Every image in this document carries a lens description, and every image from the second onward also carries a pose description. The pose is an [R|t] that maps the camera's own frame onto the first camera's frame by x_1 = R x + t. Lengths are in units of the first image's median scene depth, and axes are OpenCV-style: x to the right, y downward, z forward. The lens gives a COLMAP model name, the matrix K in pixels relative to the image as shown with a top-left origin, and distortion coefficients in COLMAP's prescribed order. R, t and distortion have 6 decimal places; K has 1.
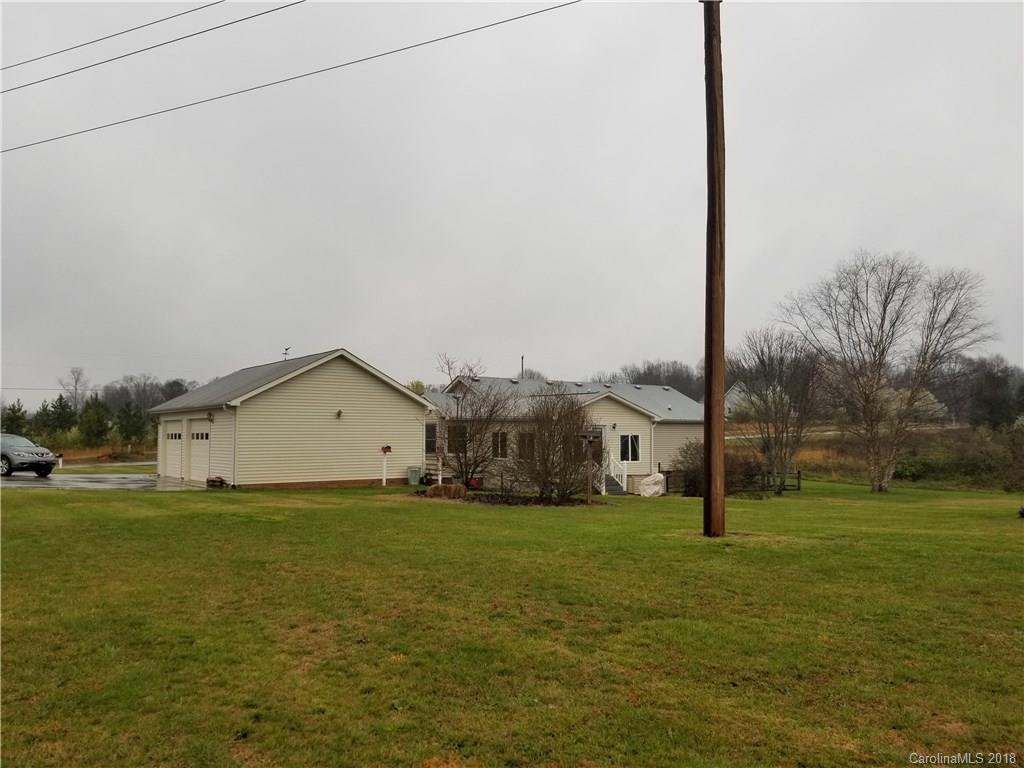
lens RADIAL K [[802.0, 0, 485.5], [0, 802.0, 390.0], [0, 0, 1]] dist [0.067886, -0.094909]
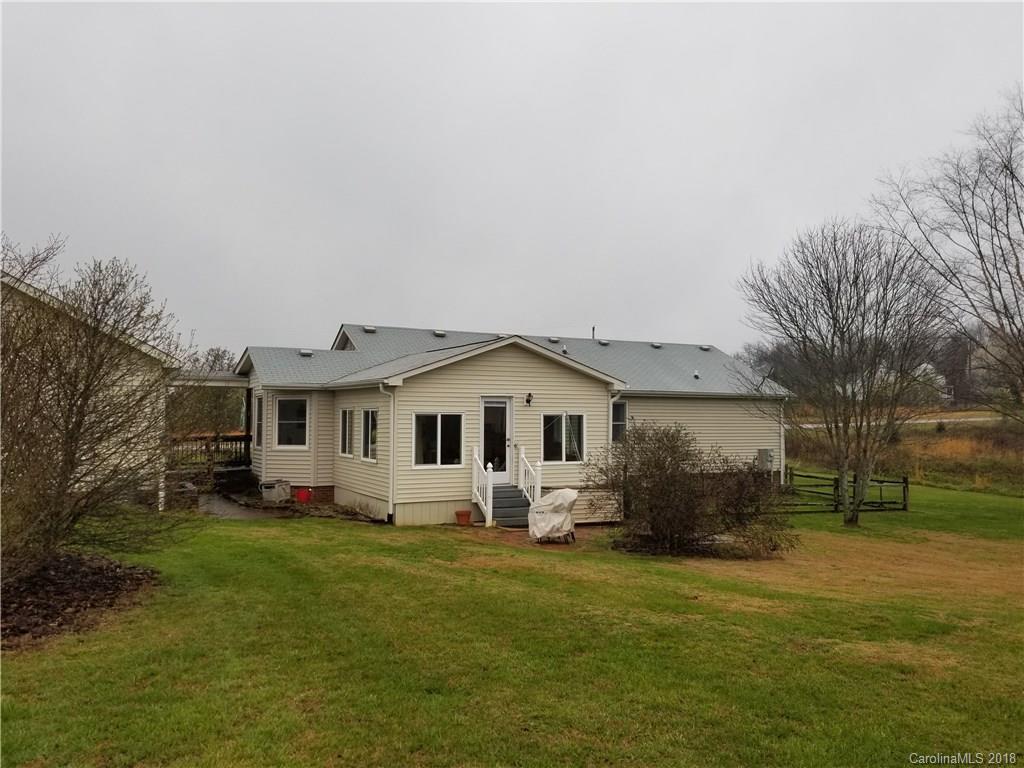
lens RADIAL K [[802.0, 0, 502.1], [0, 802.0, 388.8], [0, 0, 1]] dist [0.067886, -0.094909]
pose [[0.988869, -0.002352, -0.148769, 0.477482], [0.004622, 0.999878, 0.014914, 0.063967], [0.148715, -0.015435, 0.988760, 0.957687]]
